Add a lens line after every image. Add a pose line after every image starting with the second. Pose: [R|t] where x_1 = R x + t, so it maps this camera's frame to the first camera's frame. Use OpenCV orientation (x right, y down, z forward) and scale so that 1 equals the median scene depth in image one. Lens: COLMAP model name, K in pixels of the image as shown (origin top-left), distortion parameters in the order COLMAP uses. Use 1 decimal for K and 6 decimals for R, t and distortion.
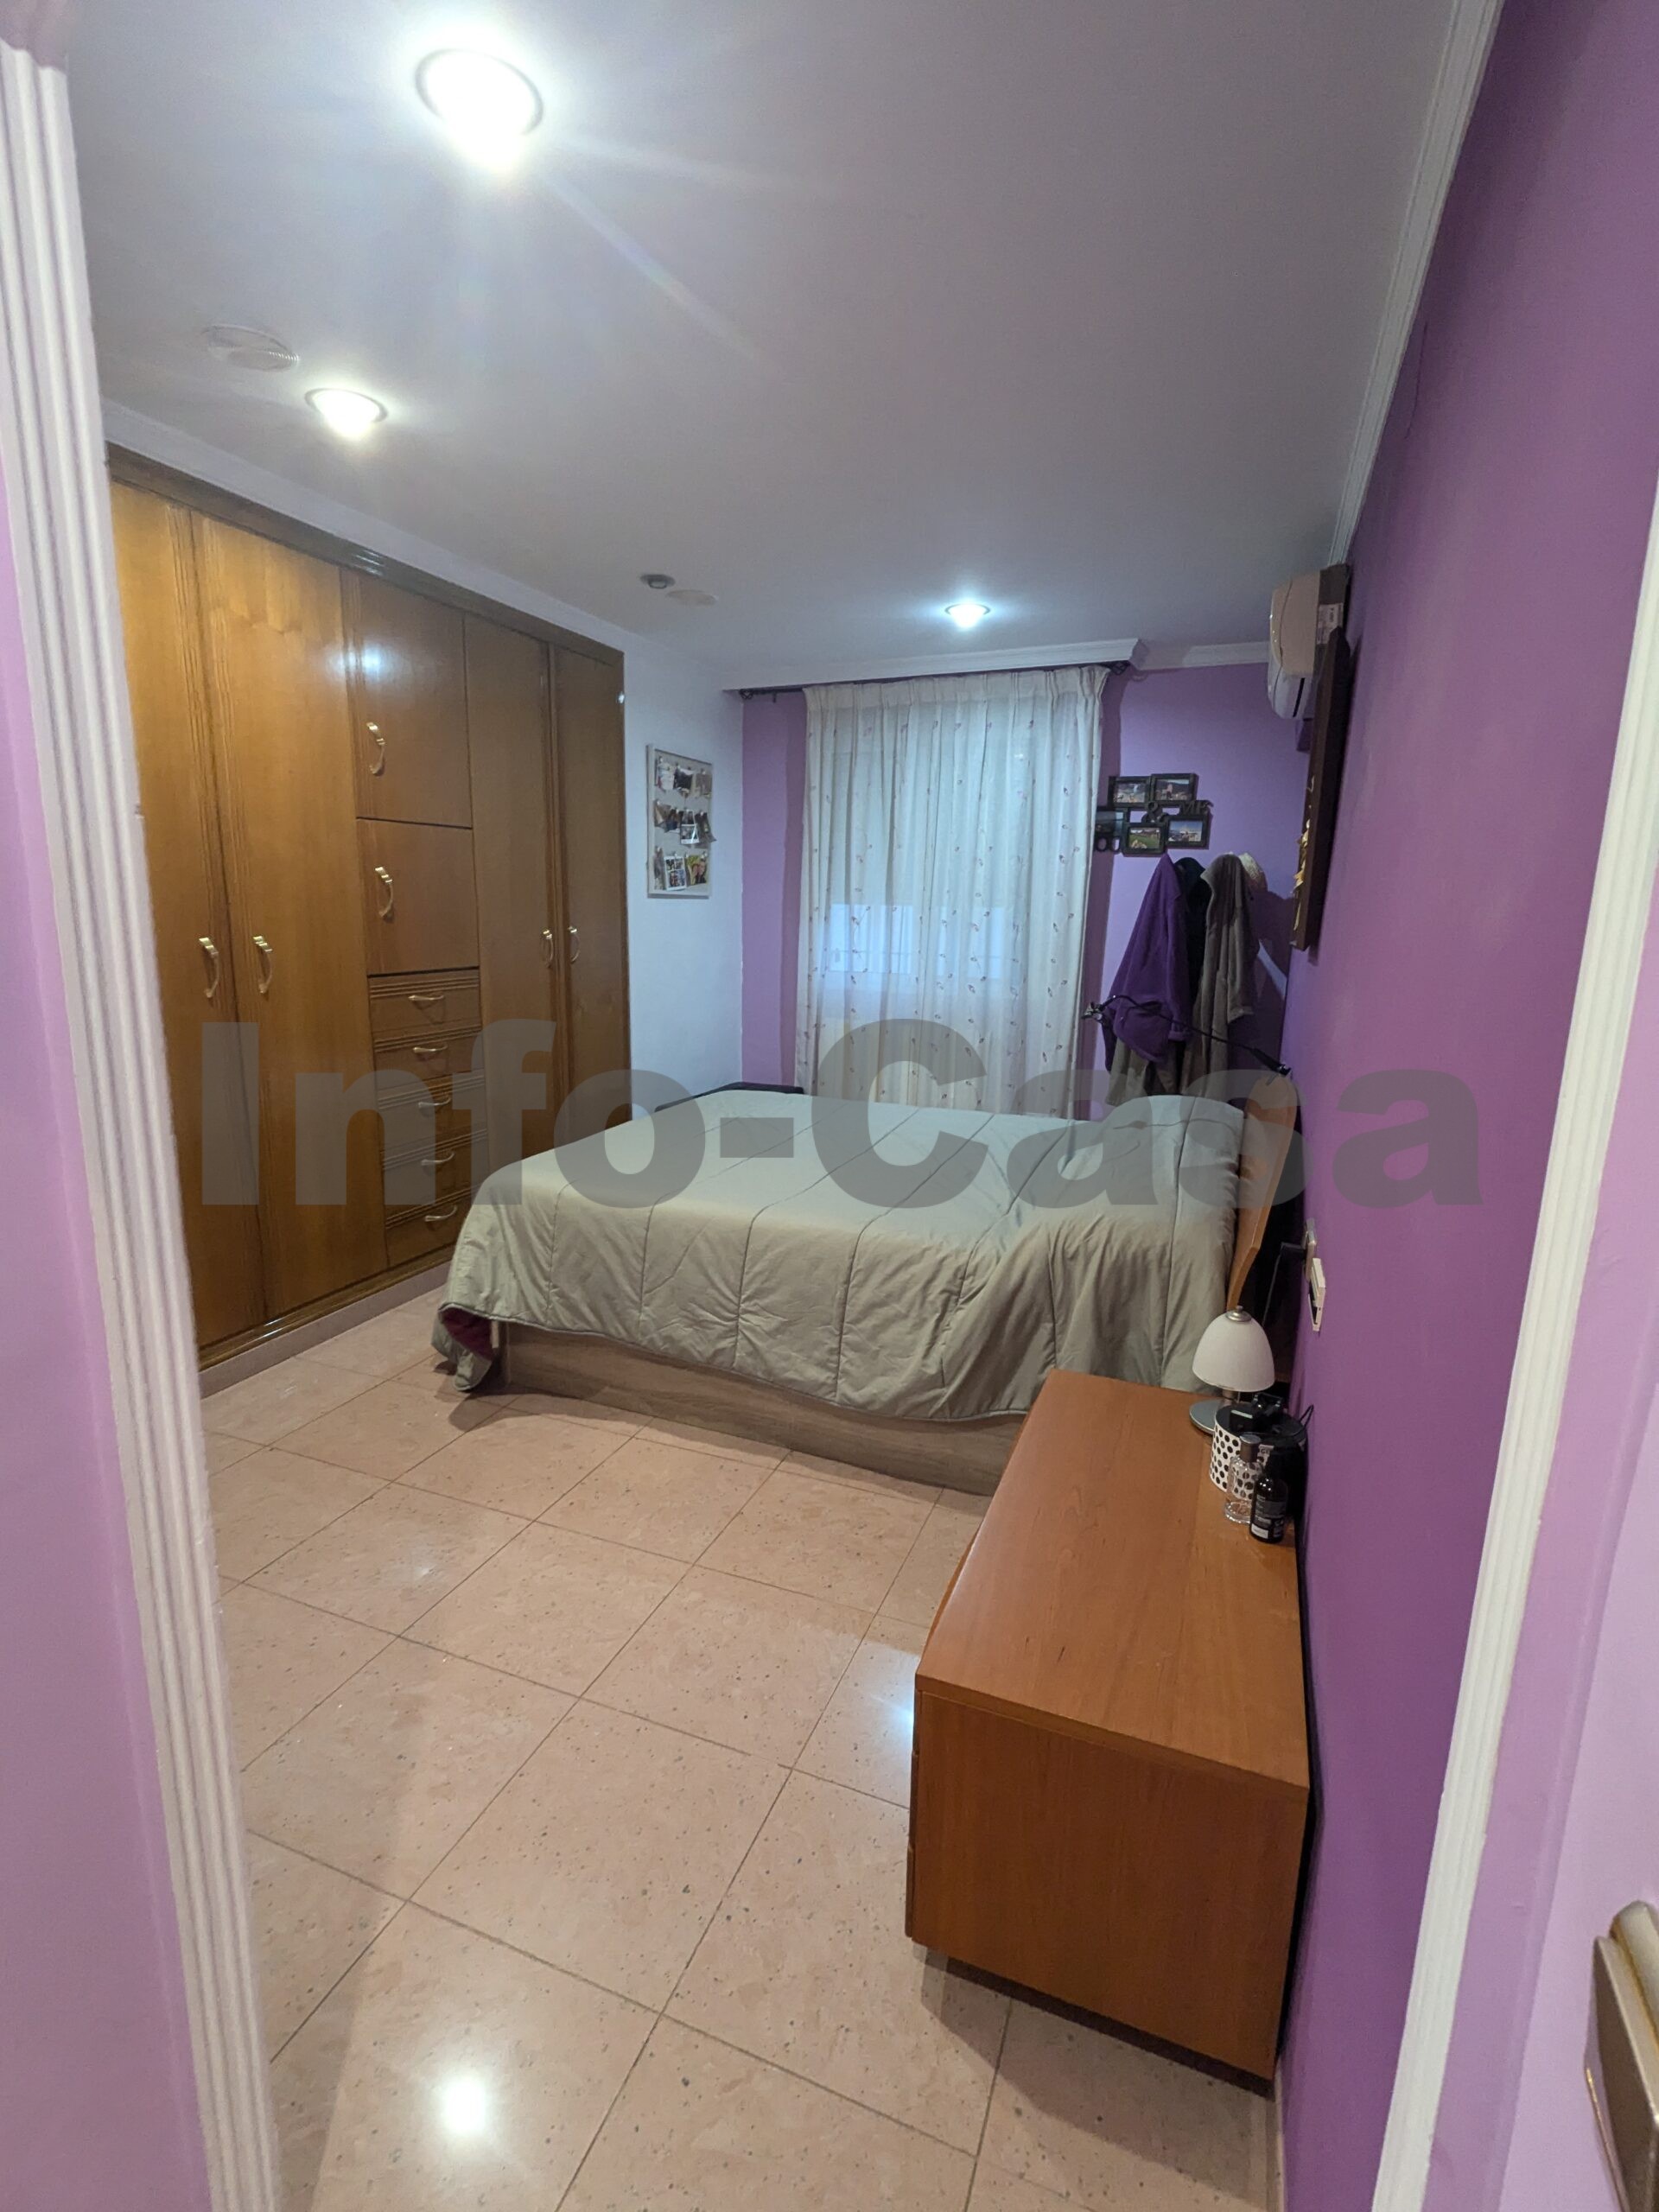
lens RADIAL K [[1046.9, 0, 826.8], [0, 1046.9, 1104.6], [0, 0, 1]] dist [-0.001315, 0.003011]
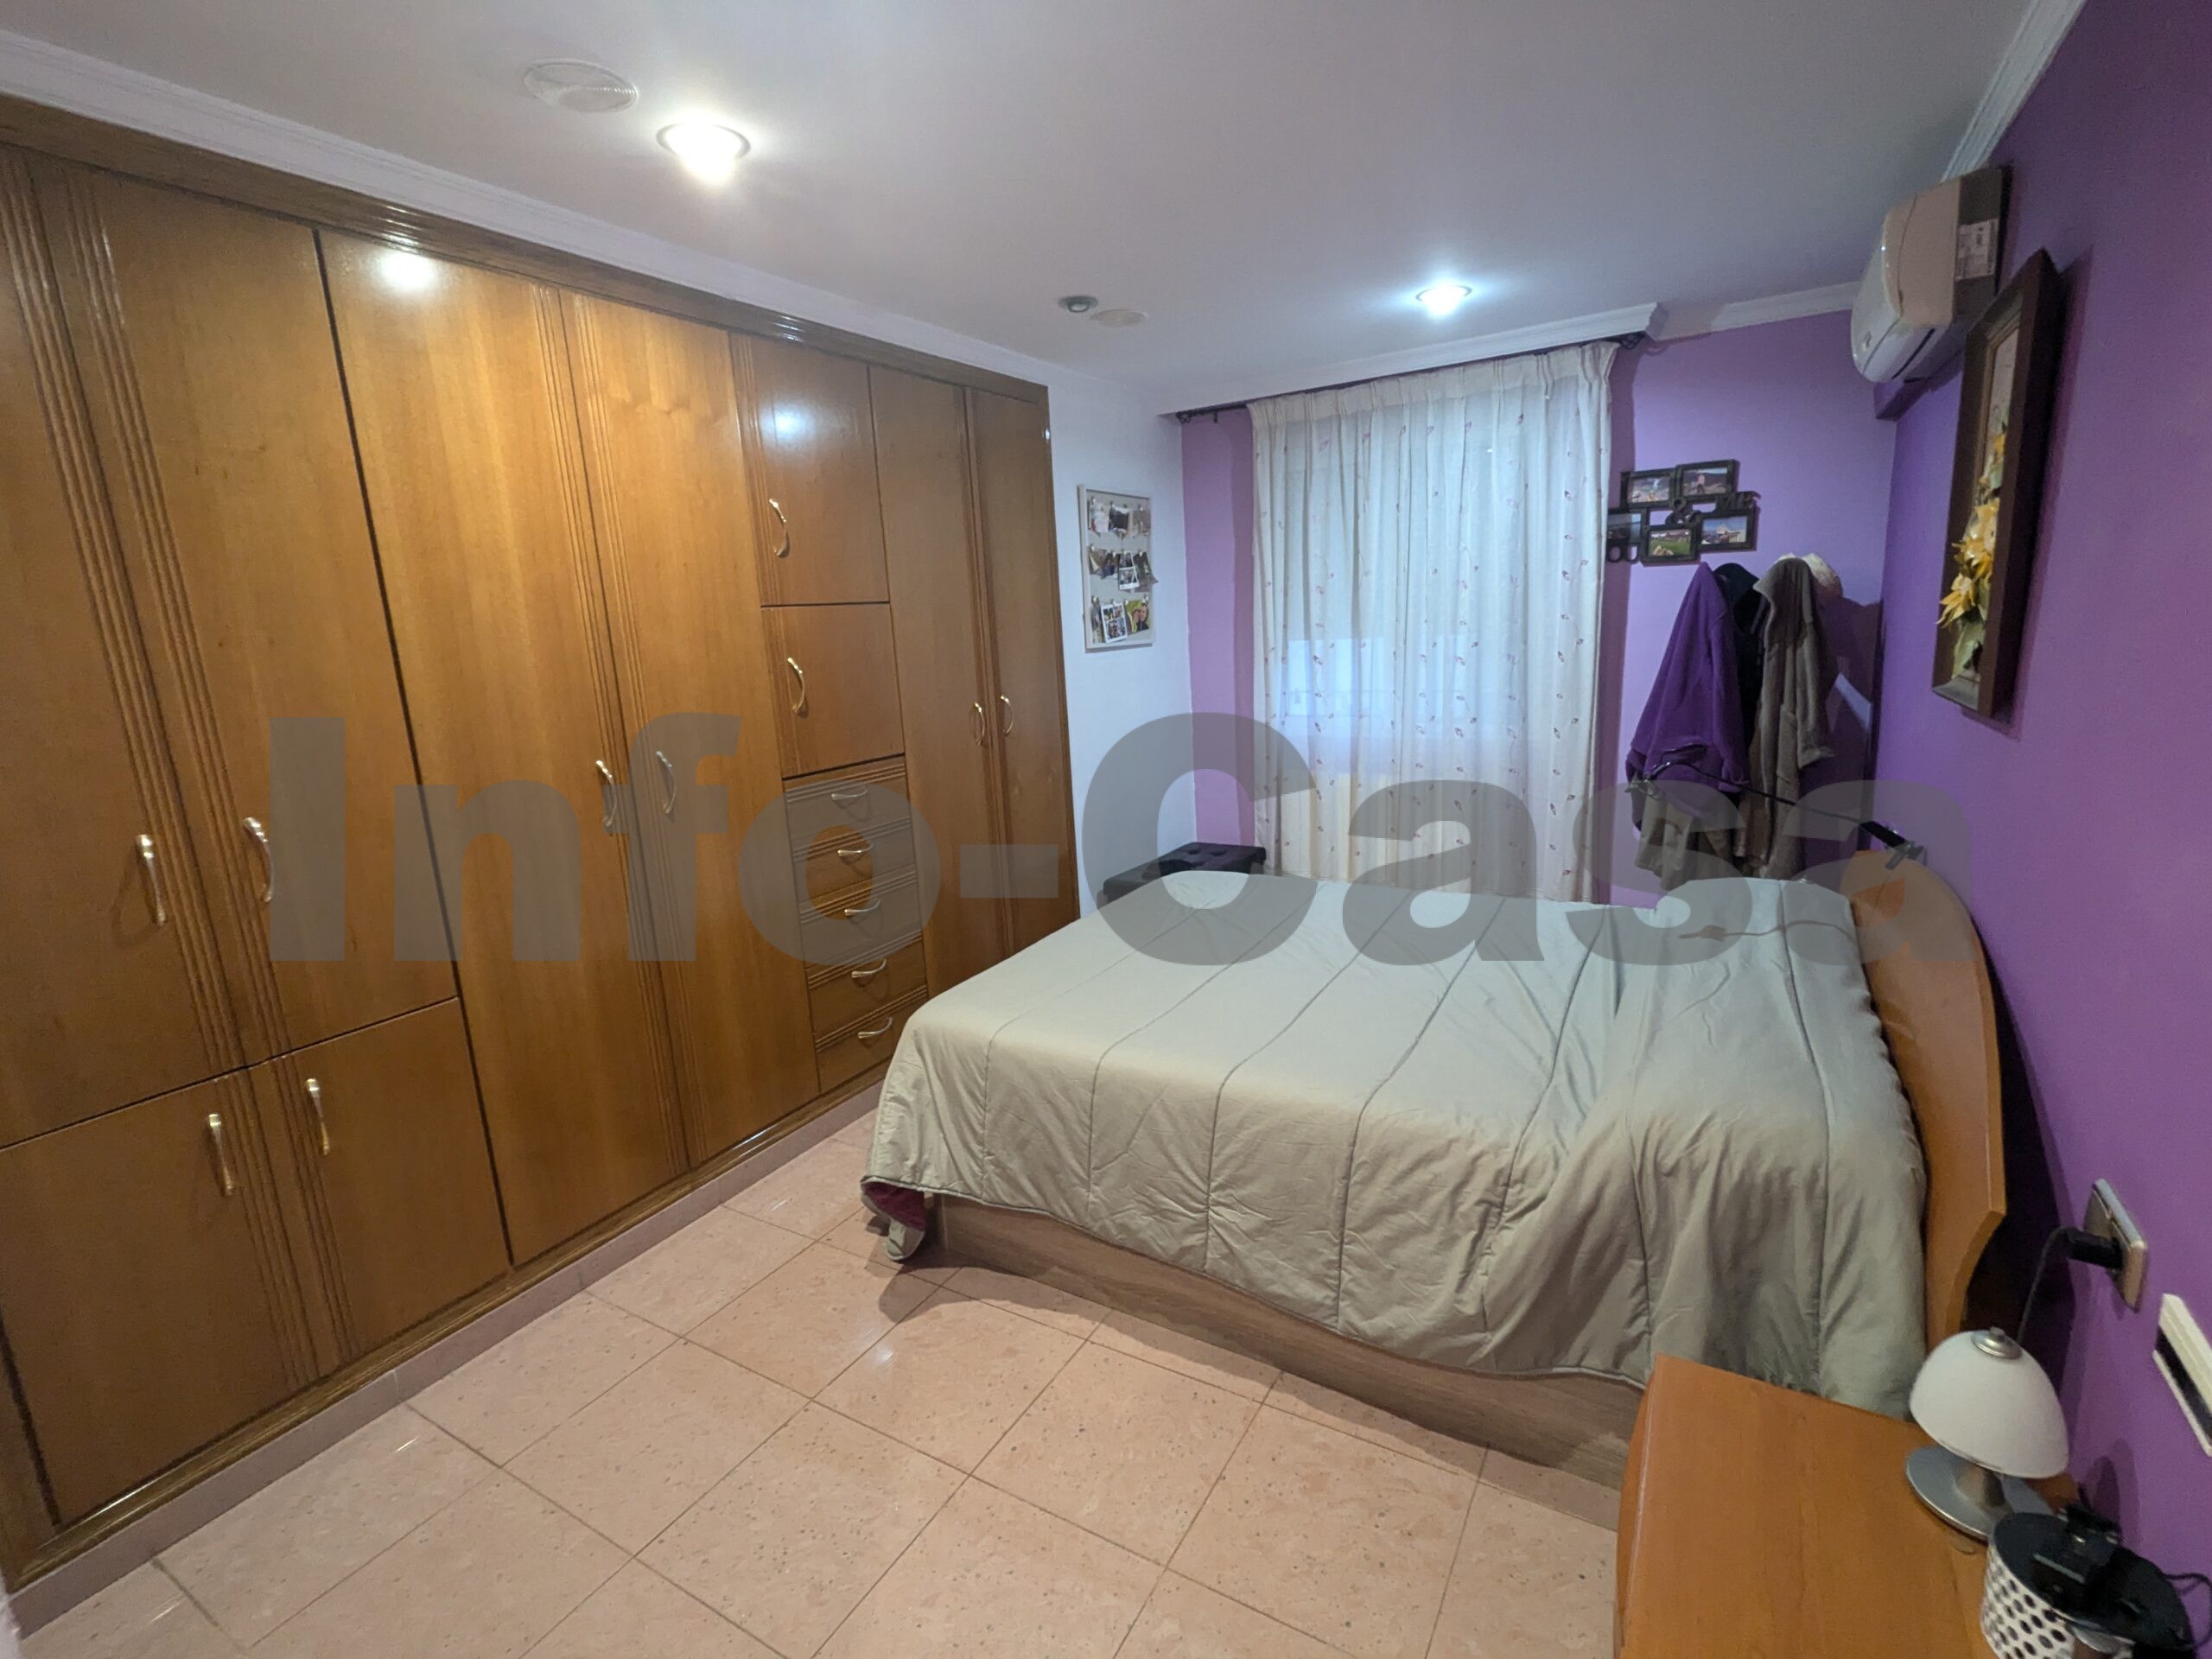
lens RADIAL K [[1046.9, 0, 1109.7], [0, 1046.9, 830.1], [0, 0, 1]] dist [-0.001315, 0.003011]
pose [[0.985840, -0.040289, -0.162775, -0.014231], [0.042089, 0.999085, 0.007627, -0.082419], [0.162318, -0.014370, 0.986634, 0.167729]]
